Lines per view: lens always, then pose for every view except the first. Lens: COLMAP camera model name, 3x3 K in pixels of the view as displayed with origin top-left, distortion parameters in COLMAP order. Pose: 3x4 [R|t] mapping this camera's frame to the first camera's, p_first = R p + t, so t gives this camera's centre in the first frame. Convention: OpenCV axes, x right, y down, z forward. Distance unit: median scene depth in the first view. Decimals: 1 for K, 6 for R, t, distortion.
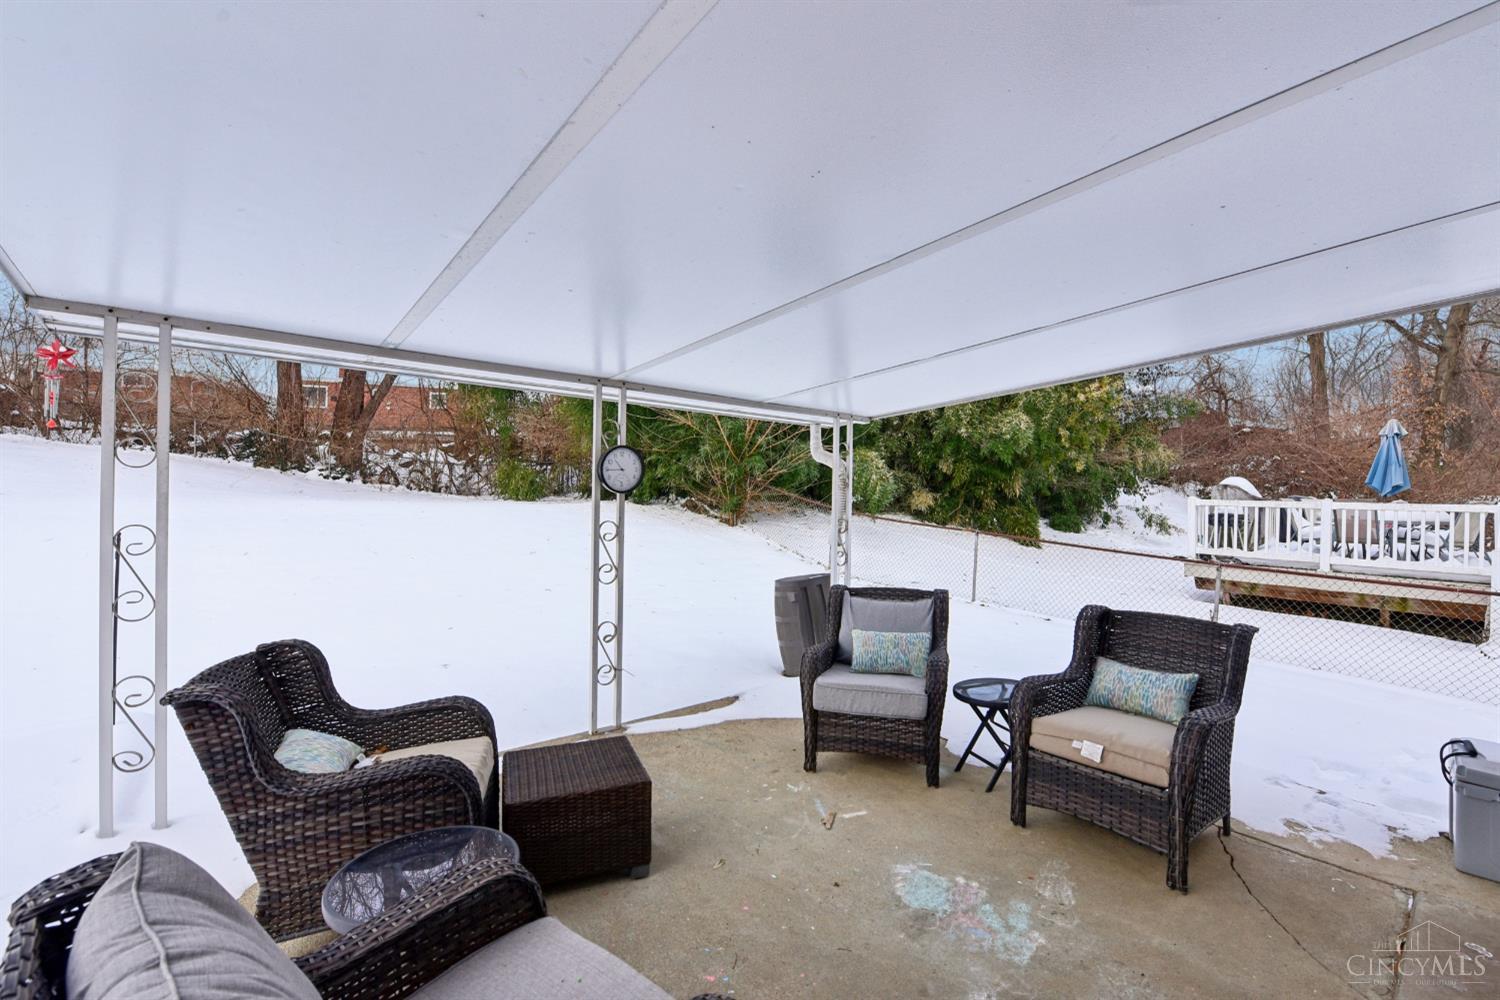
lens RADIAL K [[639.0, 0, 755.6], [0, 639.0, 496.4], [0, 0, 1]] dist [-0.012247, -0.001444]
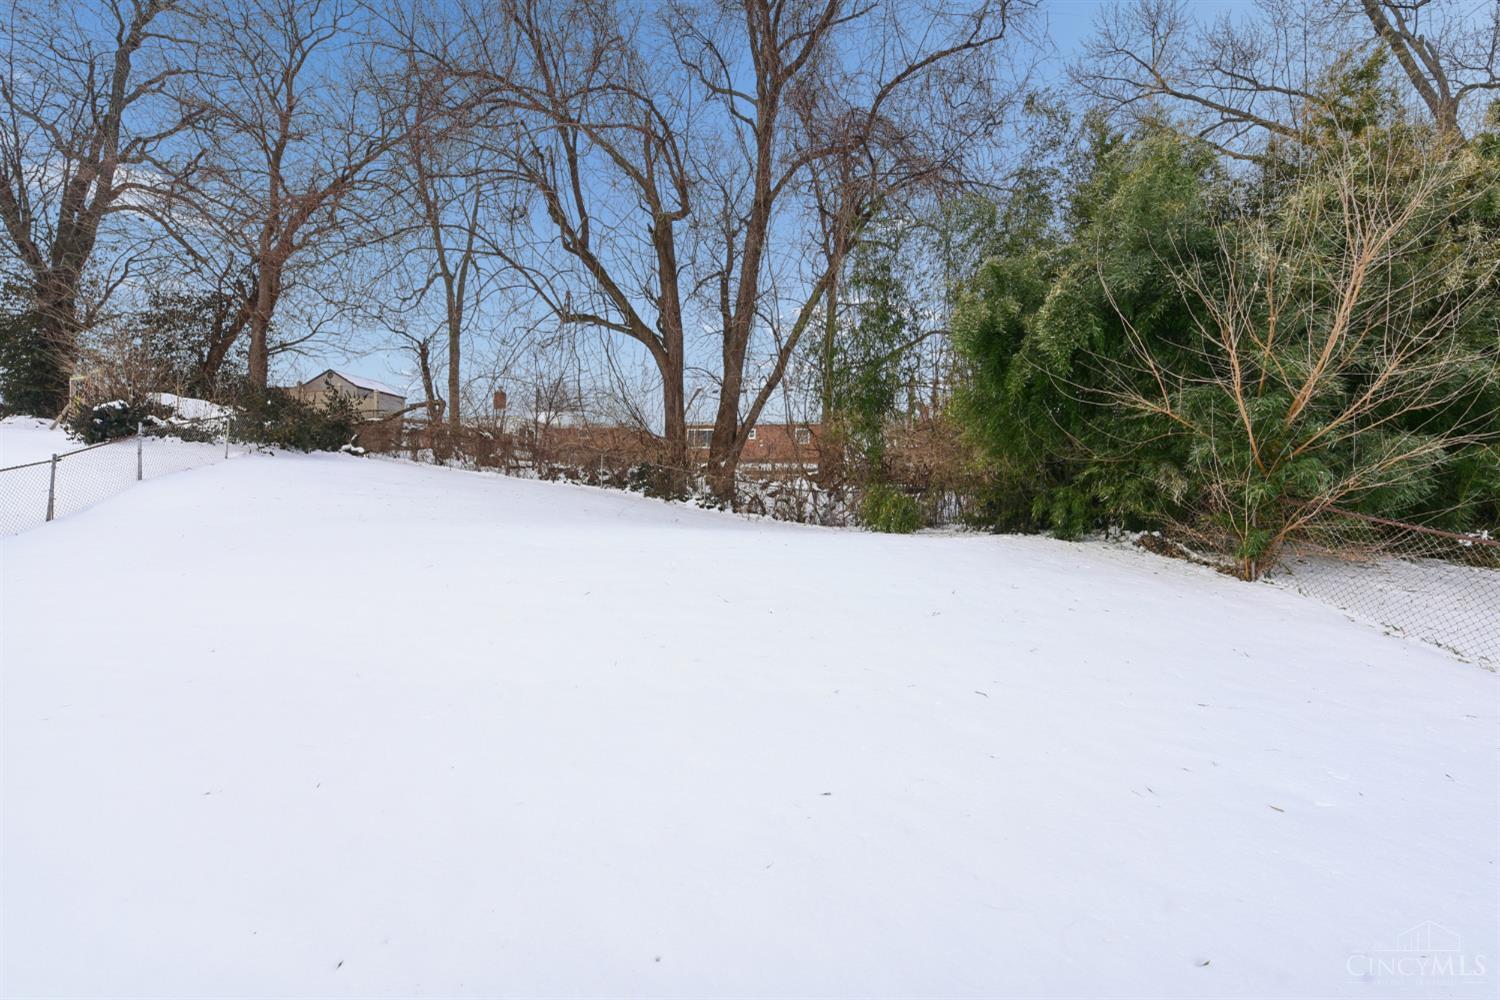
lens RADIAL K [[639.0, 0, 752.0], [0, 639.0, 493.7], [0, 0, 1]] dist [-0.012247, -0.001444]
pose [[0.857173, -0.016808, -0.514754, -0.085722], [-0.012066, 0.998538, -0.052697, 0.001668], [0.514887, 0.051382, 0.855717, 0.171787]]
